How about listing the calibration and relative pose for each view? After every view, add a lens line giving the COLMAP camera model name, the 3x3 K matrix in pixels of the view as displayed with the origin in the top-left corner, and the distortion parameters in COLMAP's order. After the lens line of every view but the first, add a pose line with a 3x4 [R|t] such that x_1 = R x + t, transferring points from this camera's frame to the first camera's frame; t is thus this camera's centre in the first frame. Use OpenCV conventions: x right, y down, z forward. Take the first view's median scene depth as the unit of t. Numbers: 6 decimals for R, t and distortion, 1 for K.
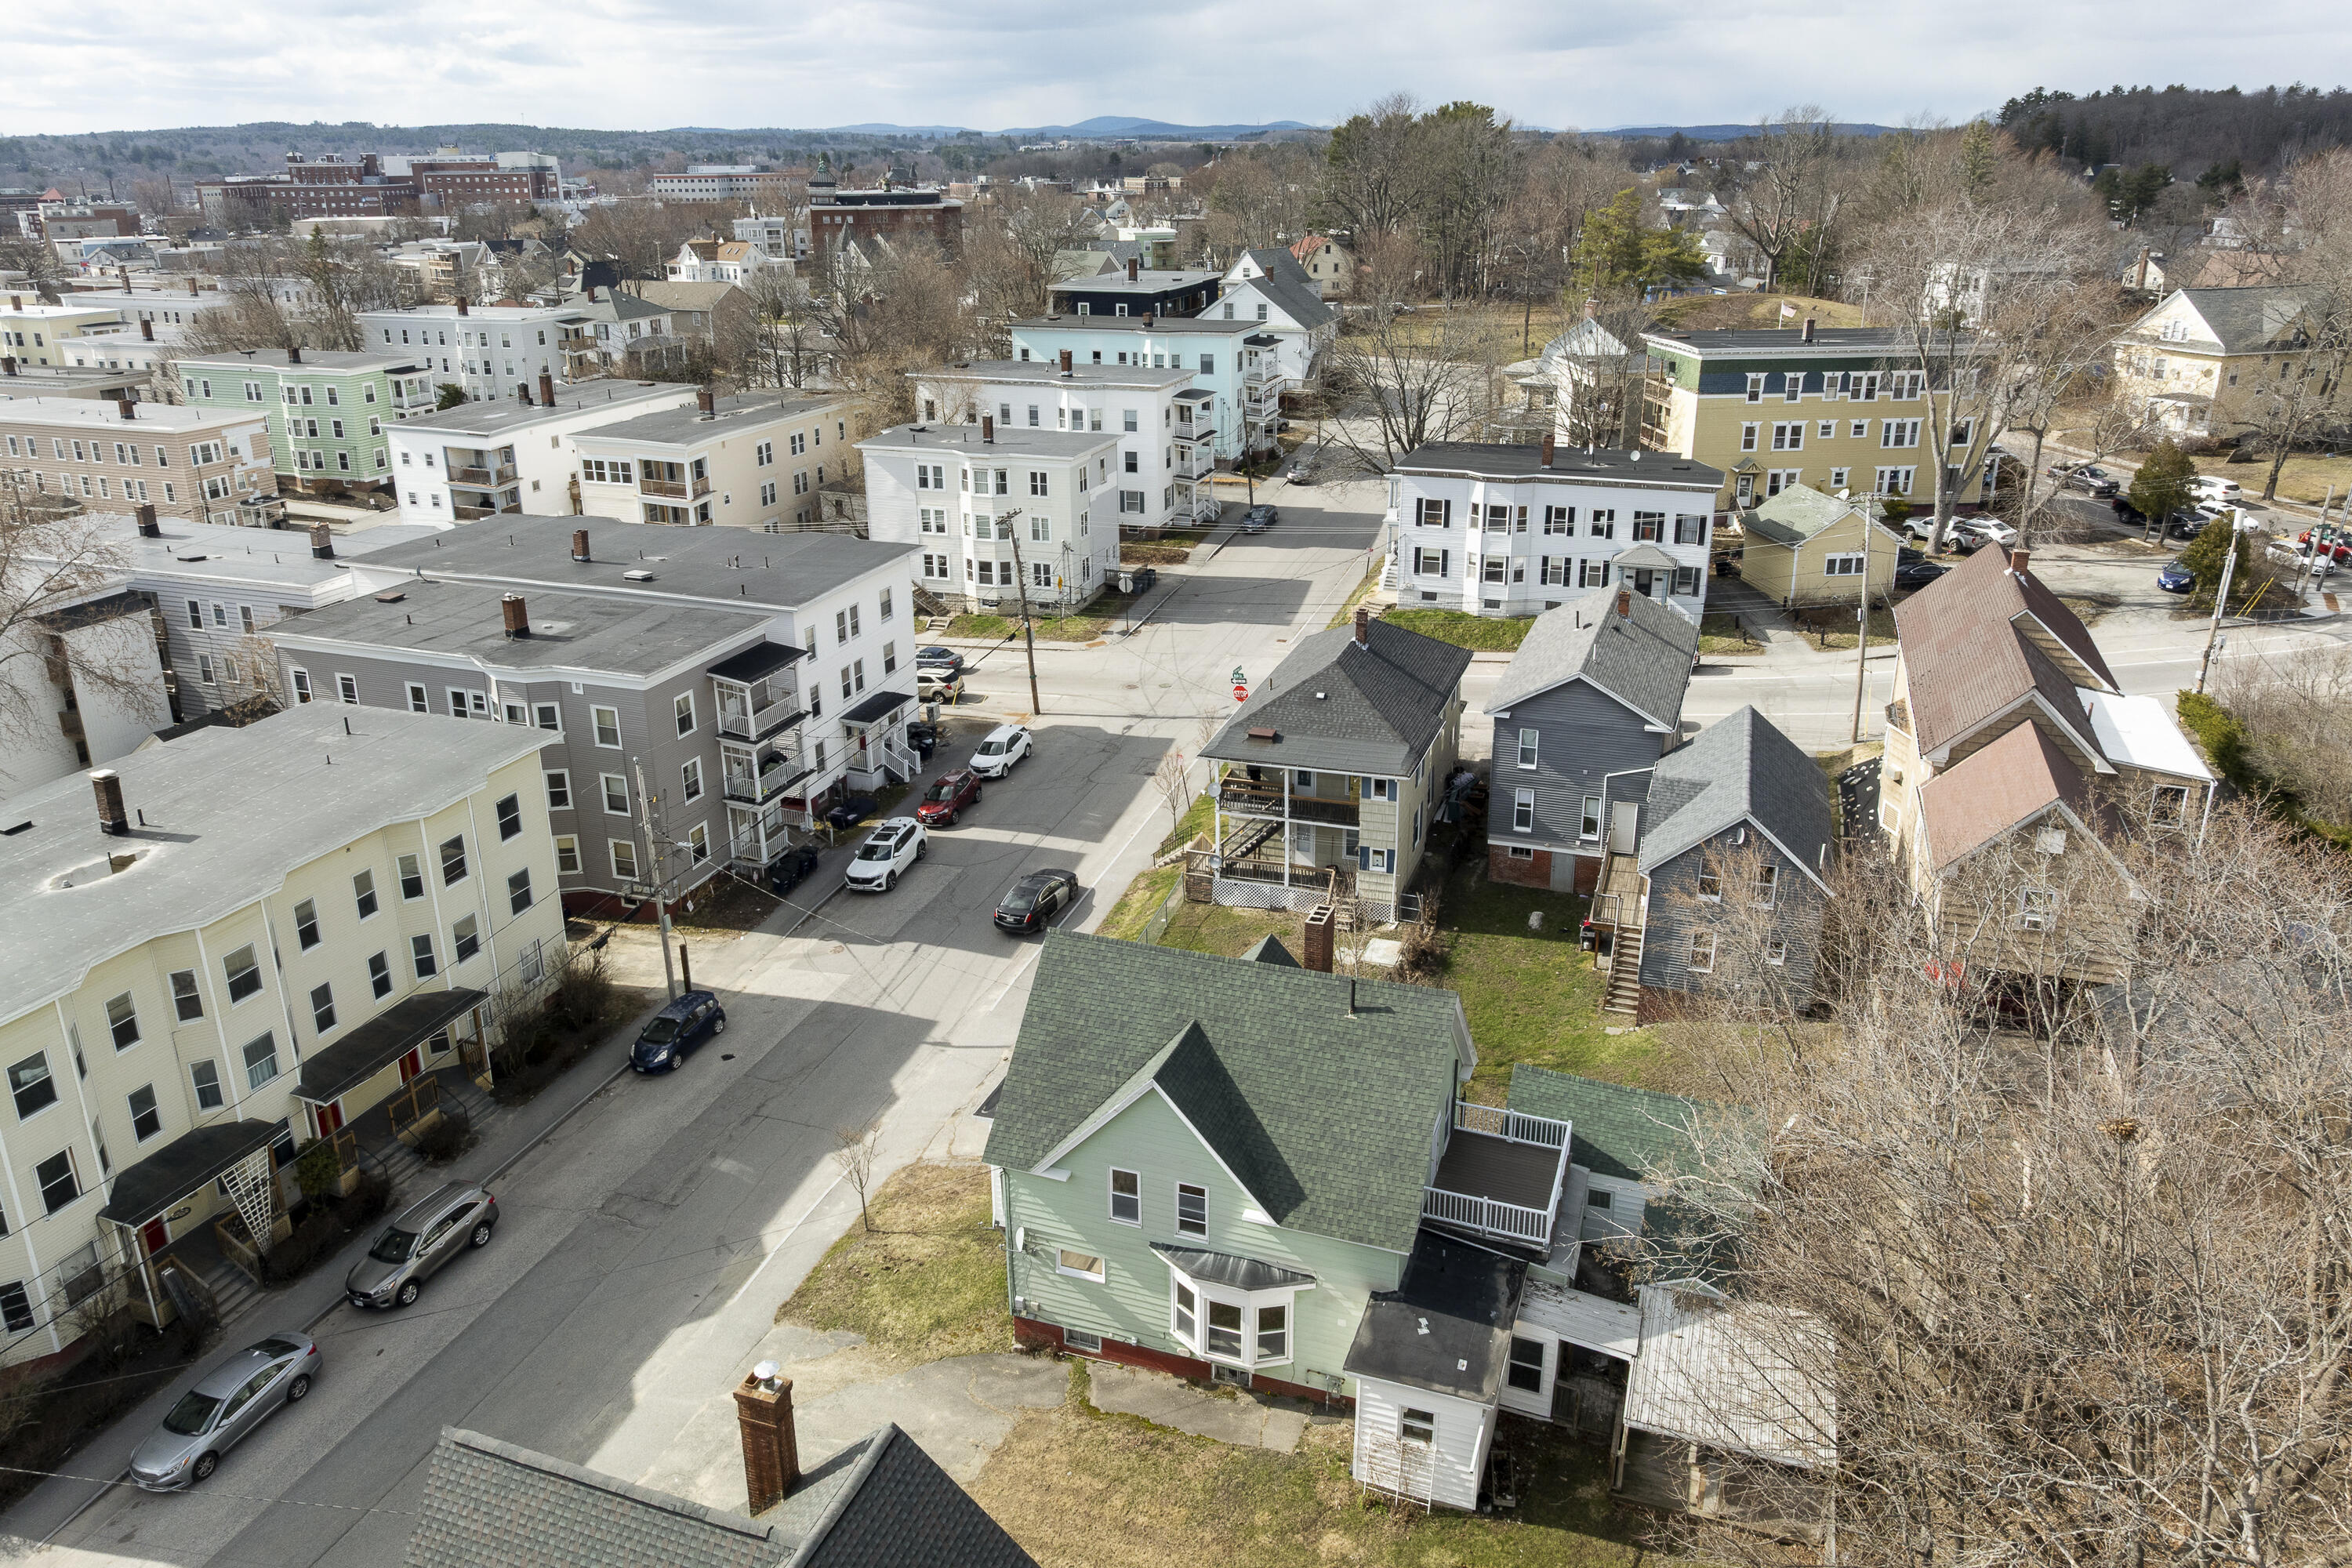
lens RADIAL K [[1629.3, 0, 1177.8], [0, 1629.3, 721.9], [0, 0, 1]] dist [-0.005579, -0.001142]
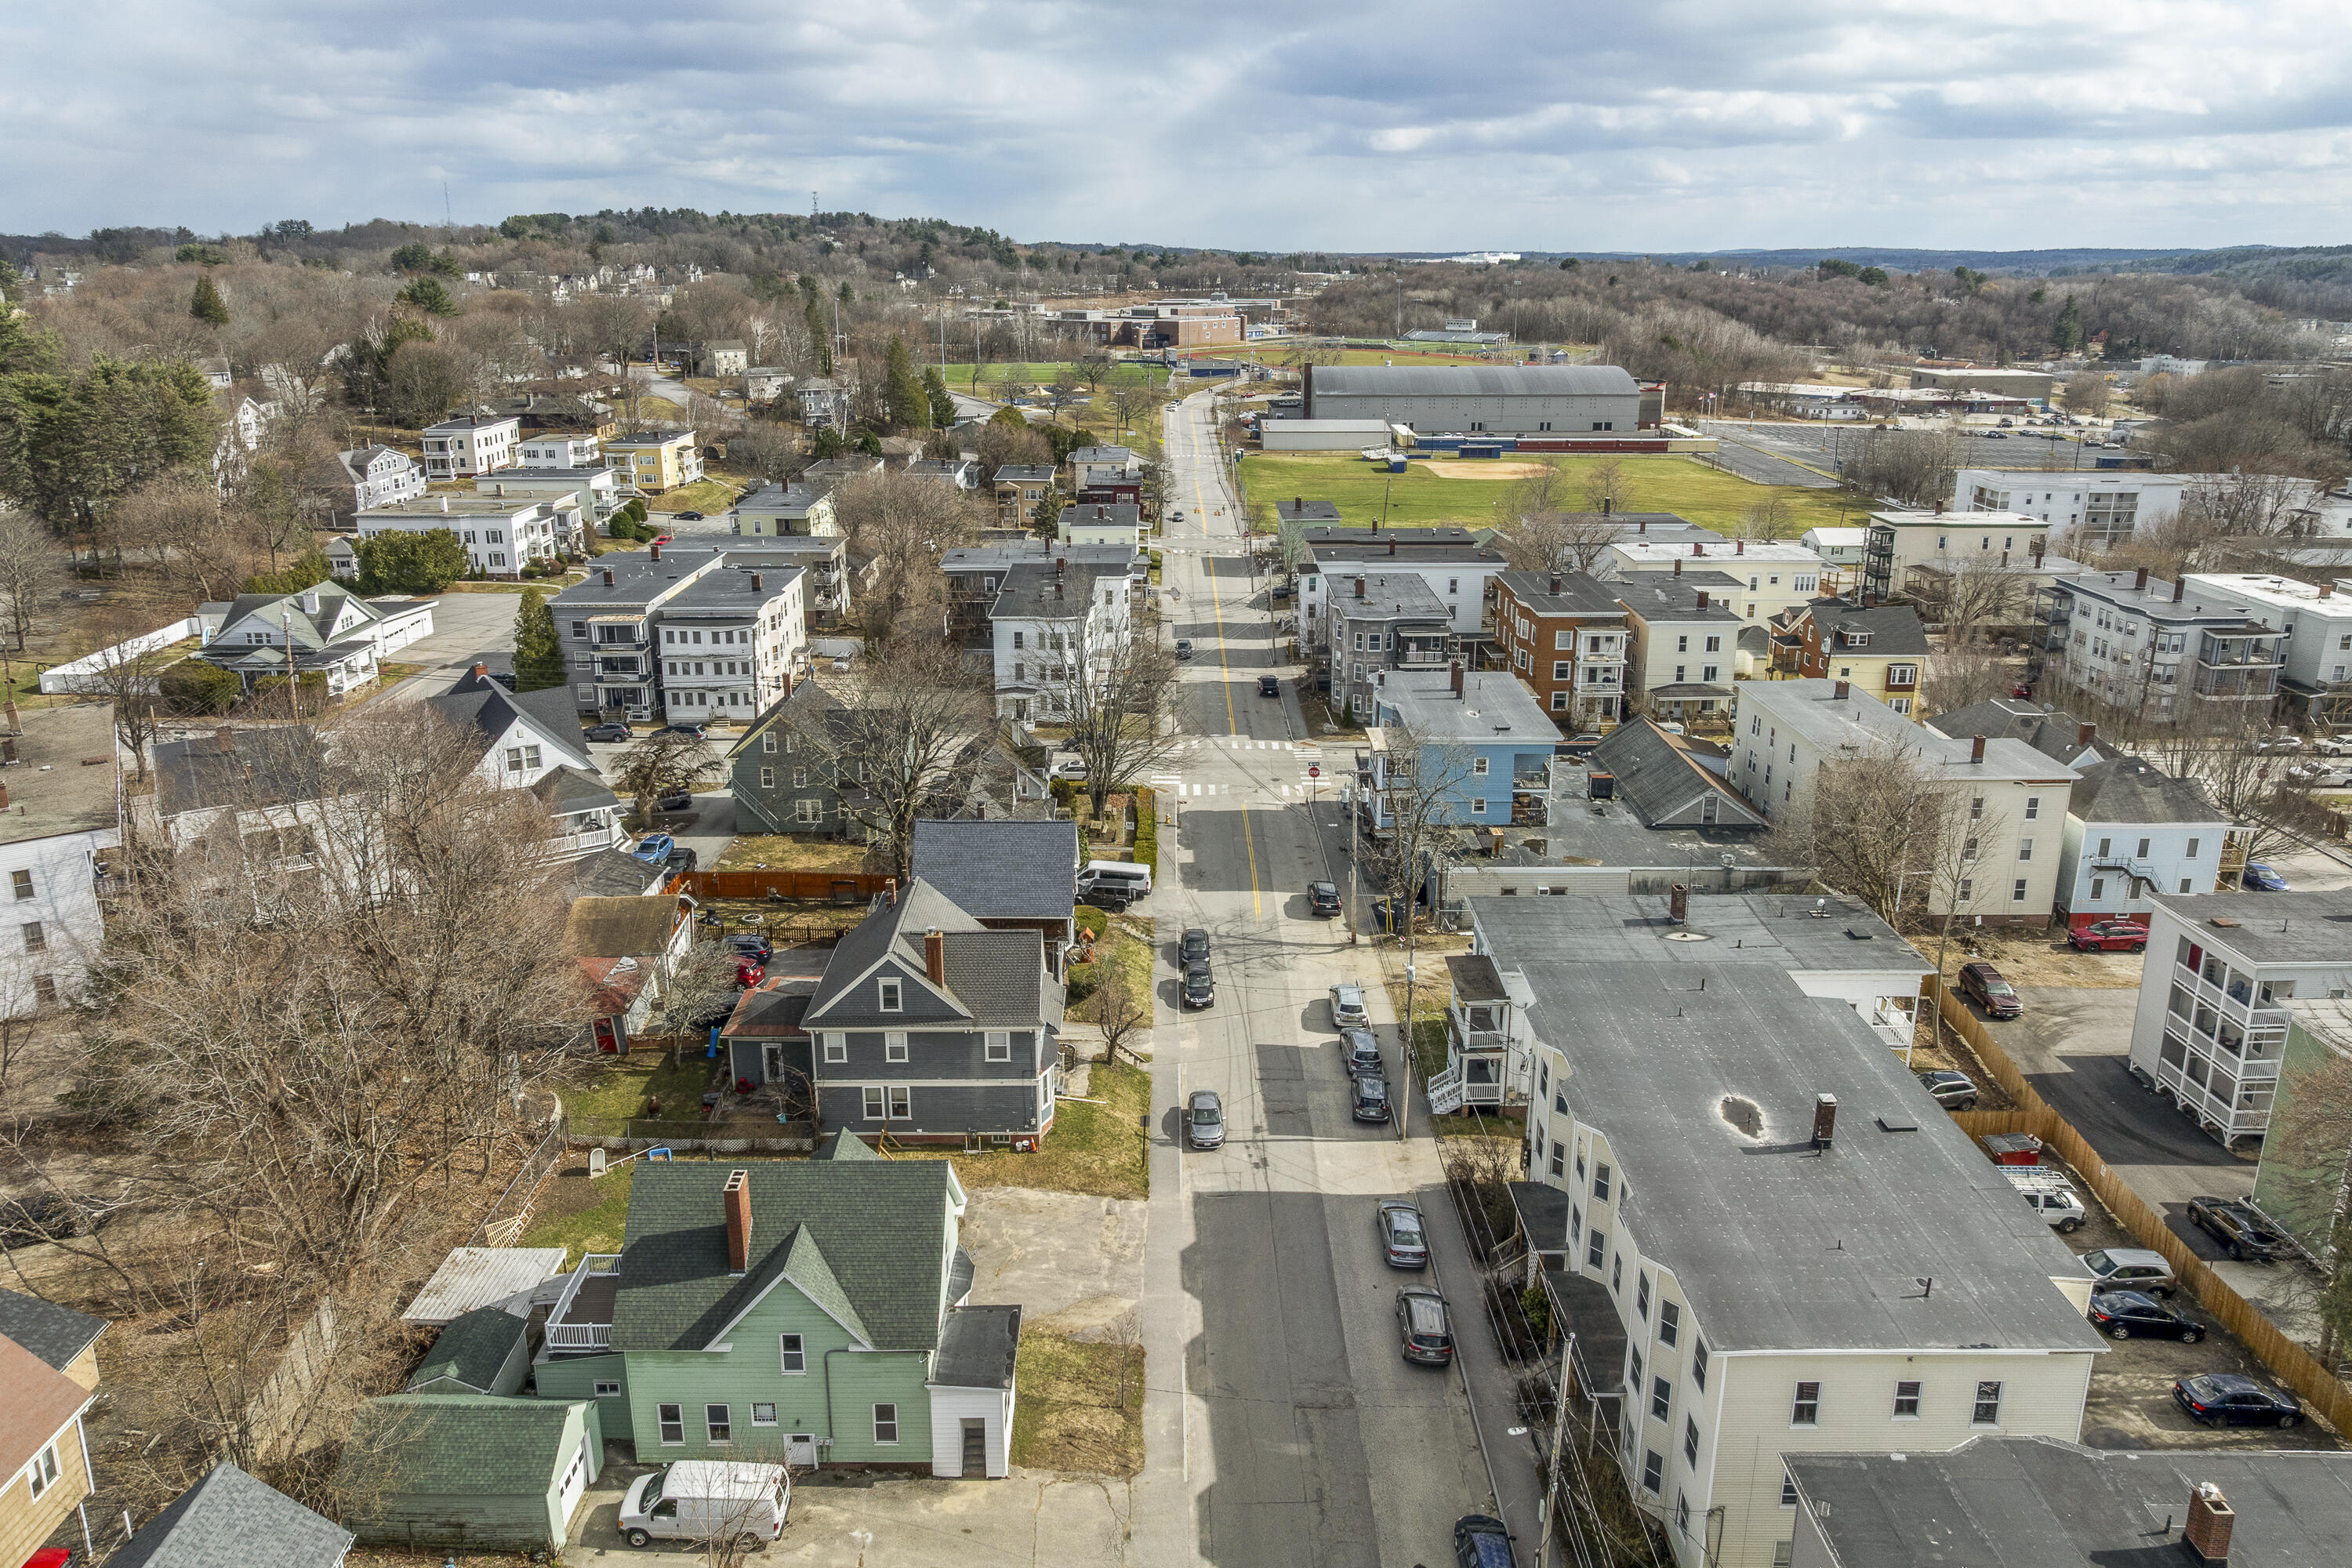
lens RADIAL K [[1629.3, 0, 1177.8], [0, 1629.3, 721.9], [0, 0, 1]] dist [-0.005579, -0.001142]
pose [[-0.939303, 0.101334, -0.327782, 0.079951], [-0.107962, 0.819550, 0.562746, -0.522643], [0.325659, 0.563977, -0.758865, 1.049667]]
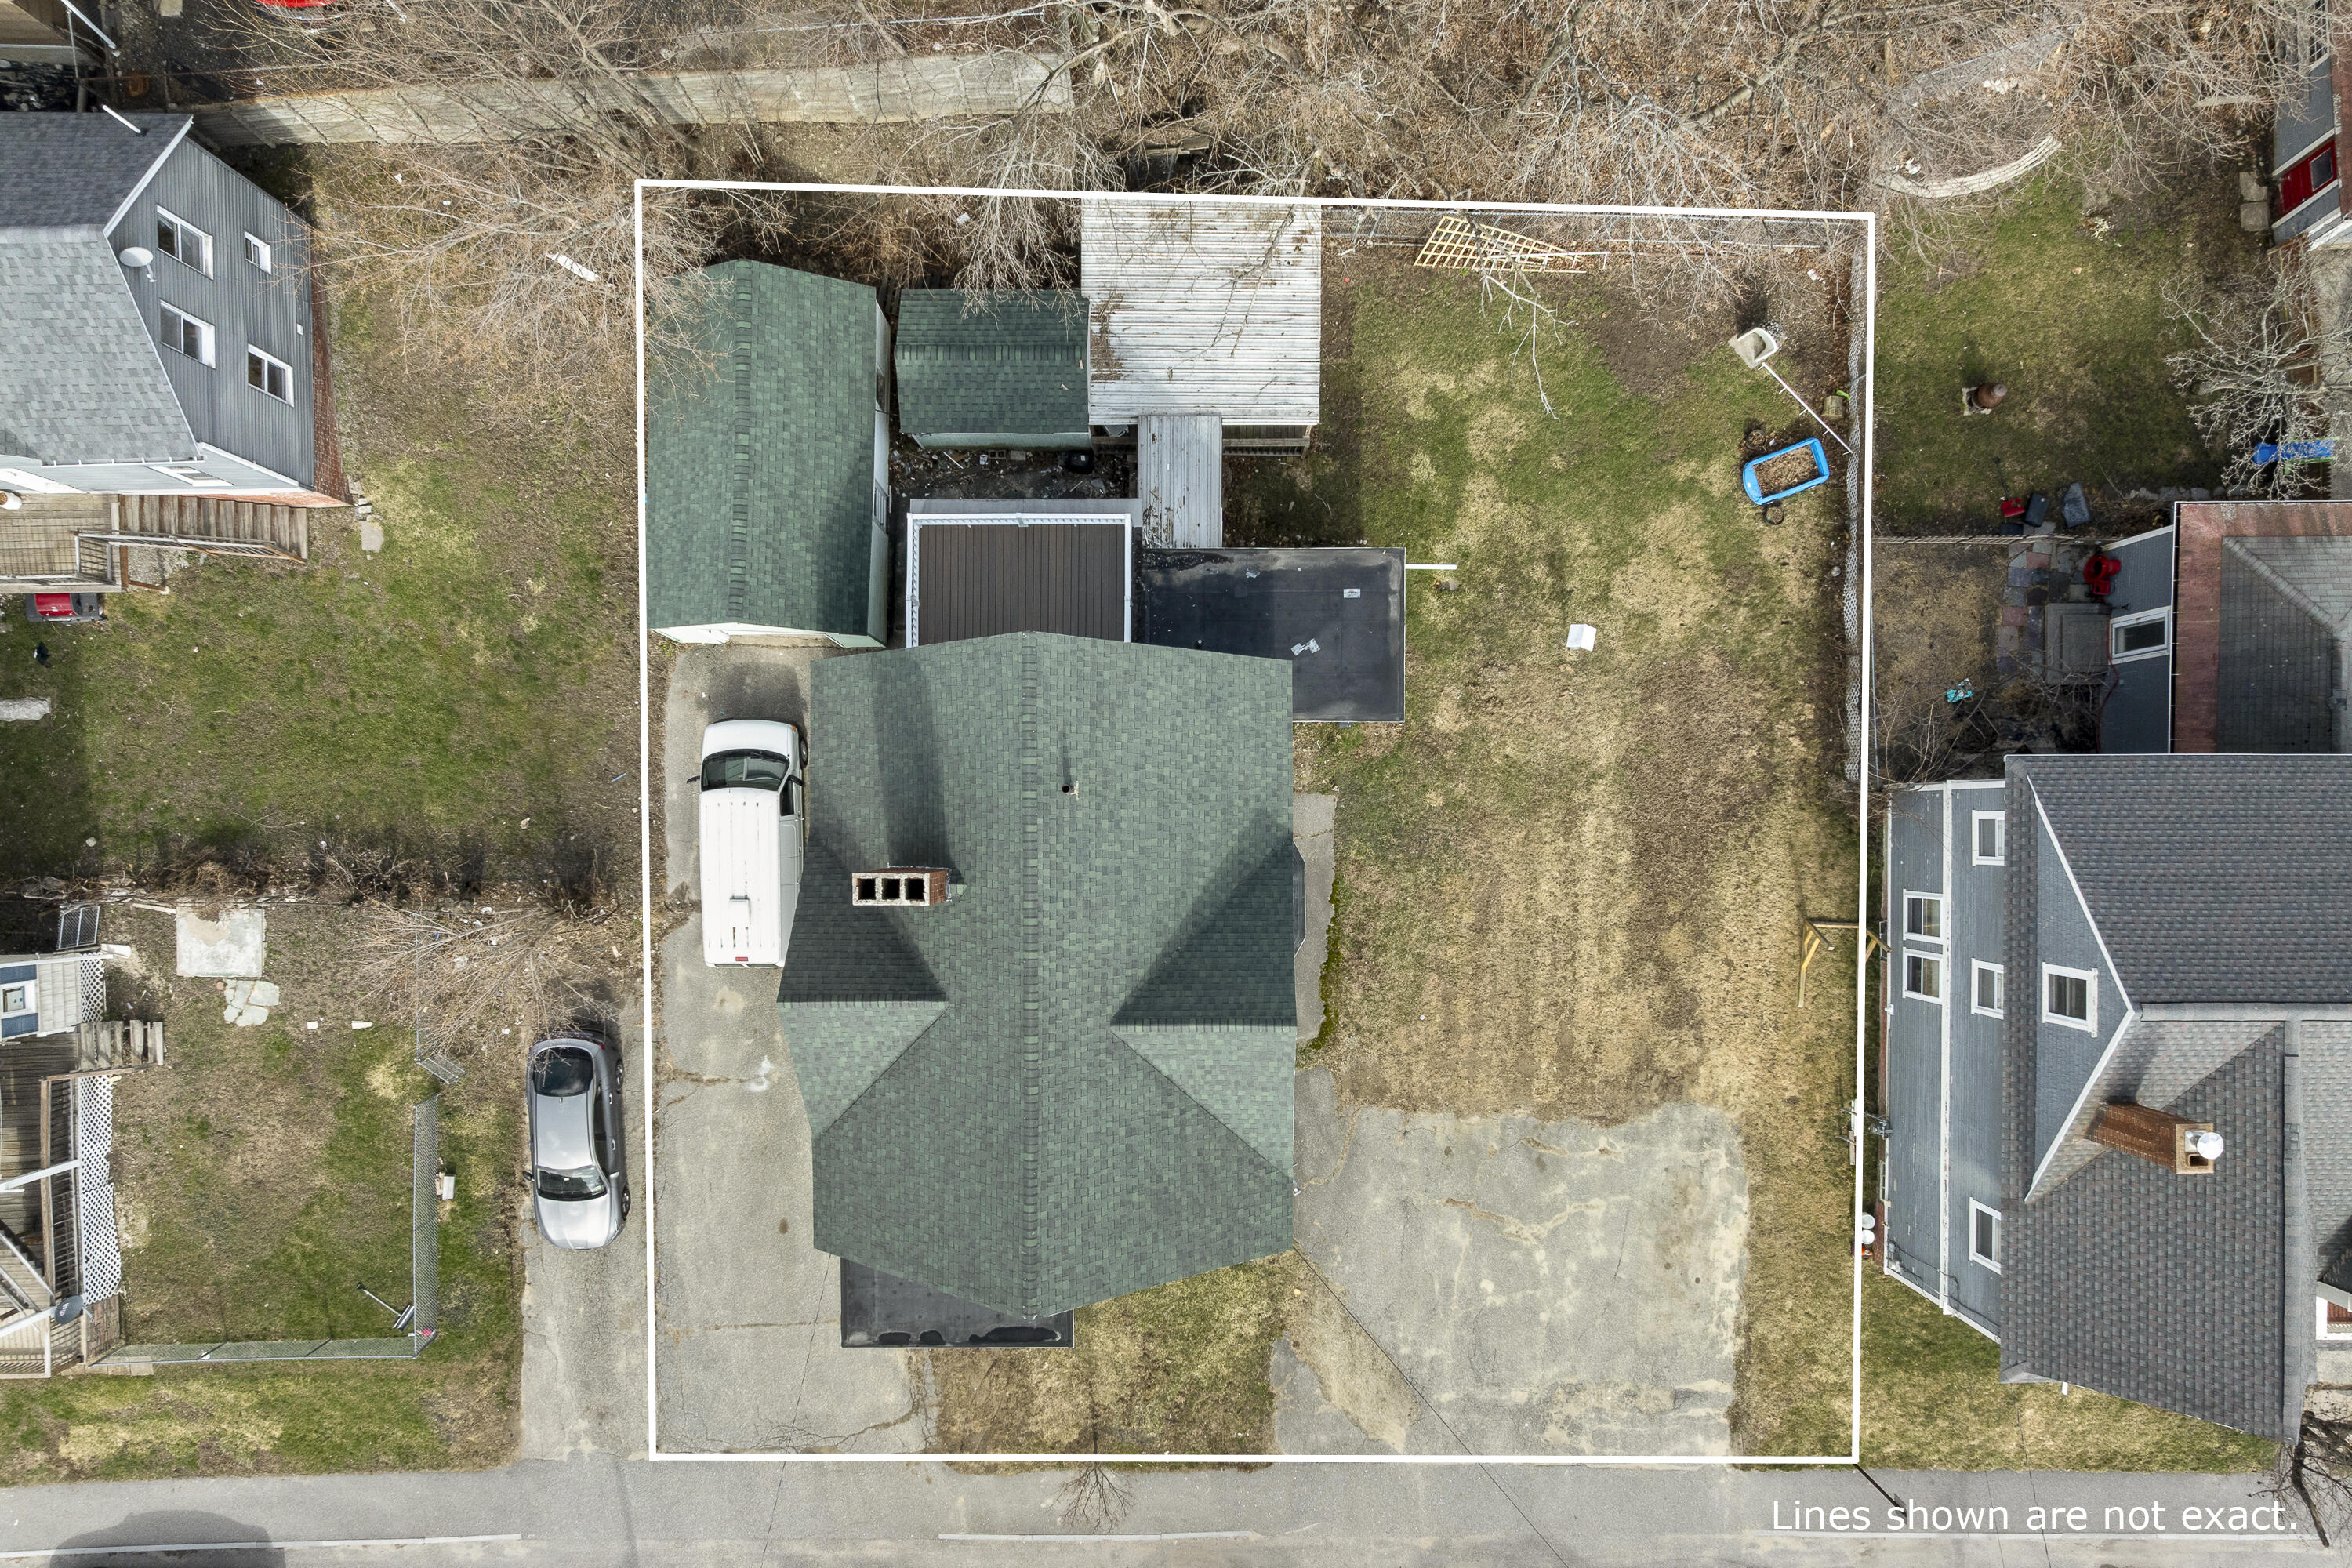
lens RADIAL K [[1638.3, 0, 1173.1], [0, 1638.3, 839.6], [0, 0, 1]] dist [0.000464, -0.000491]
pose [[-0.334639, -0.942340, -0.003533, 0.040231], [0.321645, -0.117743, 0.939511, -0.226833], [-0.885754, 0.313261, 0.342500, 0.389749]]
